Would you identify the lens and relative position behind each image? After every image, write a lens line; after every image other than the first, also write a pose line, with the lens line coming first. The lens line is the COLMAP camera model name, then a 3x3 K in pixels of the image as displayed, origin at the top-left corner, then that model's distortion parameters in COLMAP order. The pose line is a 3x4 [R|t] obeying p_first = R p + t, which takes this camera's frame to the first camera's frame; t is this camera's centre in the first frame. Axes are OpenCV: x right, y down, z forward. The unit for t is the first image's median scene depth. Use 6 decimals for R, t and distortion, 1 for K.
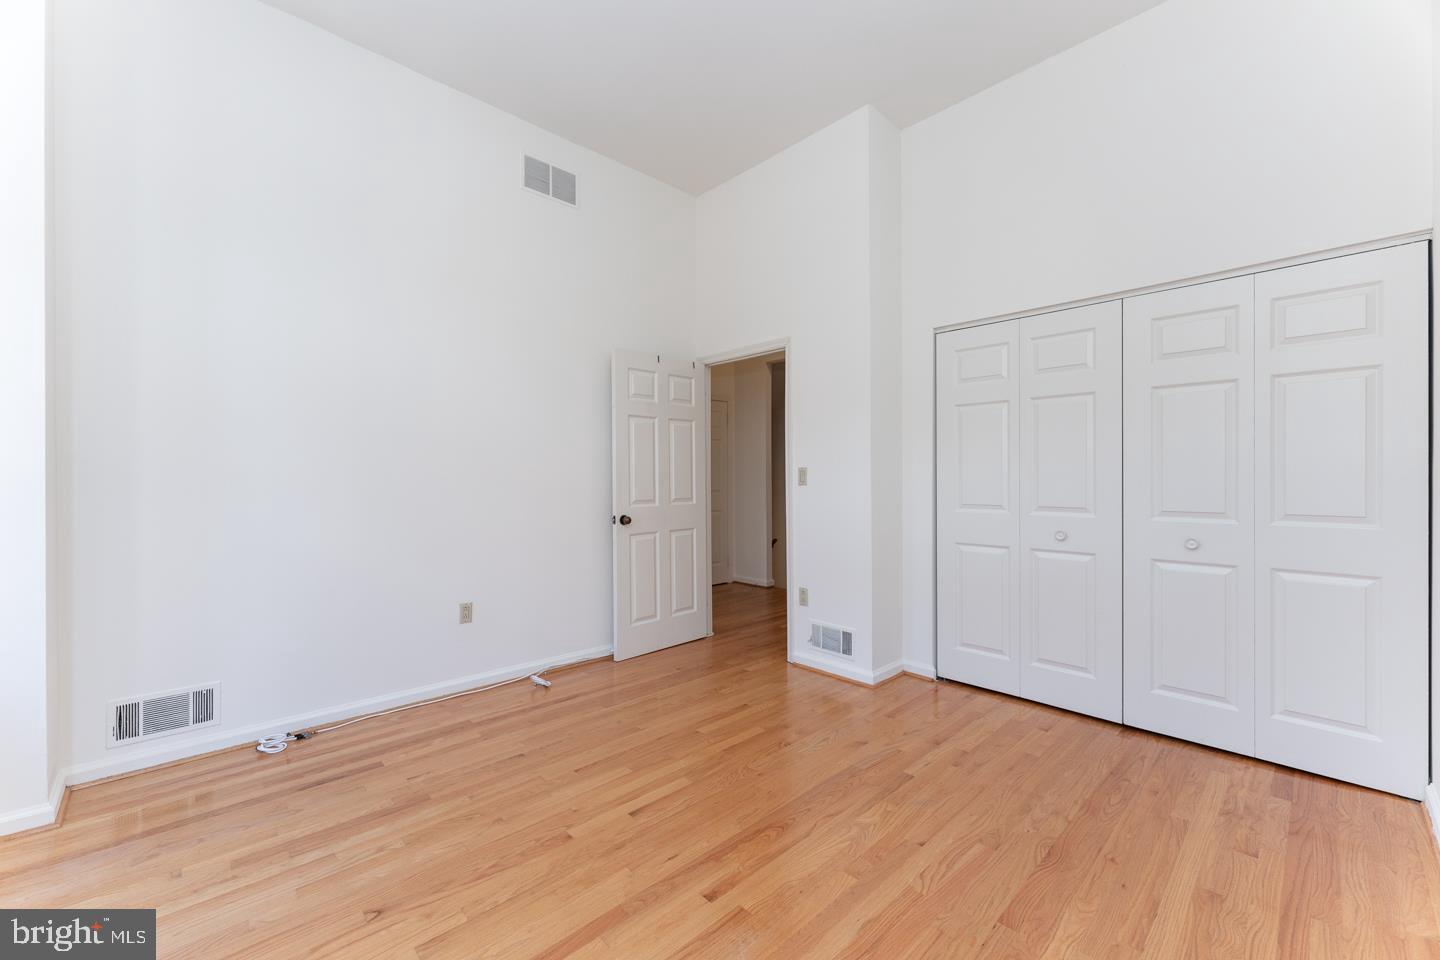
lens RADIAL K [[583.5, 0, 719.2], [0, 583.5, 472.7], [0, 0, 1]] dist [0.002634, -0.000128]
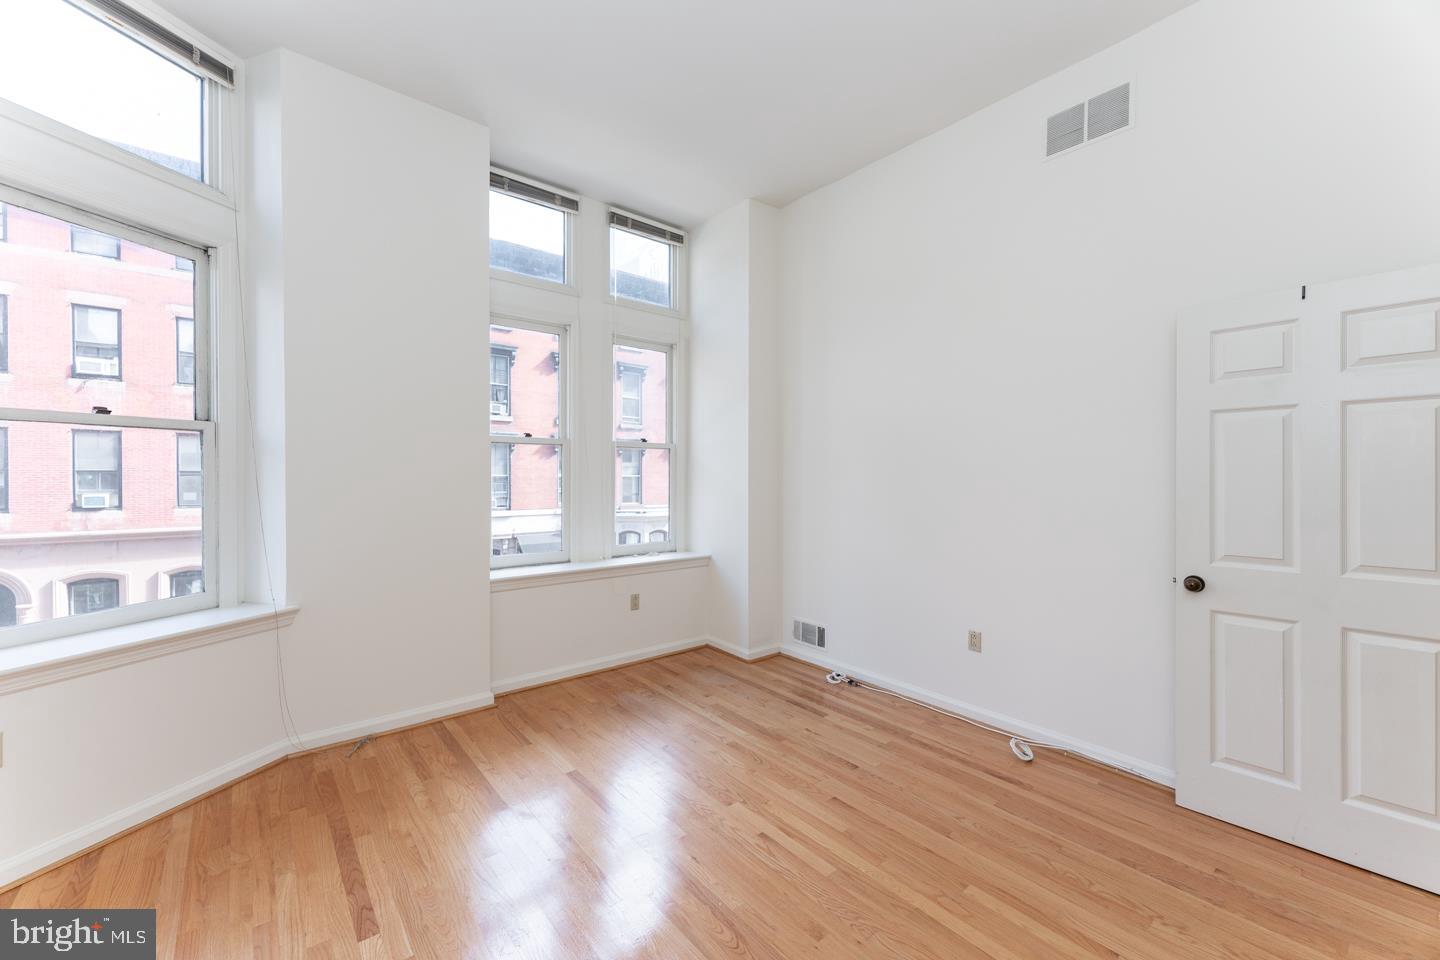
lens RADIAL K [[583.5, 0, 719.2], [0, 583.5, 472.7], [0, 0, 1]] dist [0.002634, -0.000128]
pose [[-0.096291, -0.005588, -0.995338, 0.698402], [0.007184, 0.999954, -0.006309, -0.048840], [0.995327, -0.007758, -0.096246, 0.788323]]
